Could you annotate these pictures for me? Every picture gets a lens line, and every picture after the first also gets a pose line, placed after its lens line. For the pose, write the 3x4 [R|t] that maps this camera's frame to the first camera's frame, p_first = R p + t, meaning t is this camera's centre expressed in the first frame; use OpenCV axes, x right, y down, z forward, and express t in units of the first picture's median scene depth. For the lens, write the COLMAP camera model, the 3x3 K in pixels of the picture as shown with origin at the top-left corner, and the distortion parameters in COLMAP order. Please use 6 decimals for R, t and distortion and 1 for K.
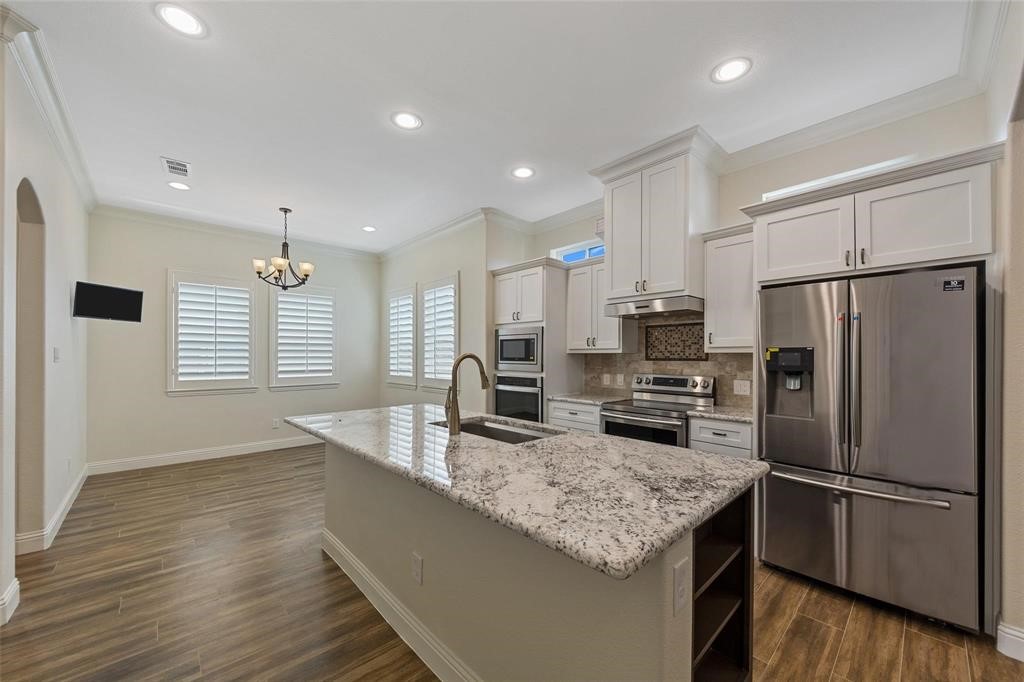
lens RADIAL K [[386.7, 0, 513.4], [0, 386.7, 356.1], [0, 0, 1]] dist [0.001970, -0.000133]
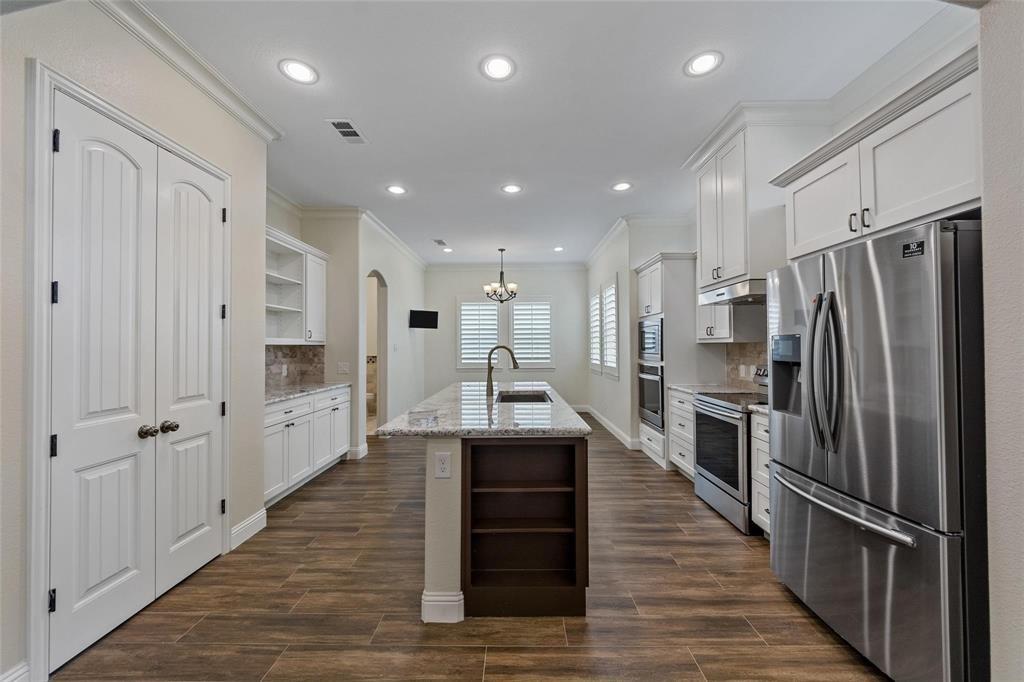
lens RADIAL K [[378.7, 0, 511.2], [0, 378.7, 339.7], [0, 0, 1]] dist [0.005960, -0.005566]
pose [[0.725786, -0.020069, -0.687628, 0.507105], [0.007149, 0.999740, -0.021632, 0.001900], [0.687884, 0.010785, 0.725741, -0.034851]]
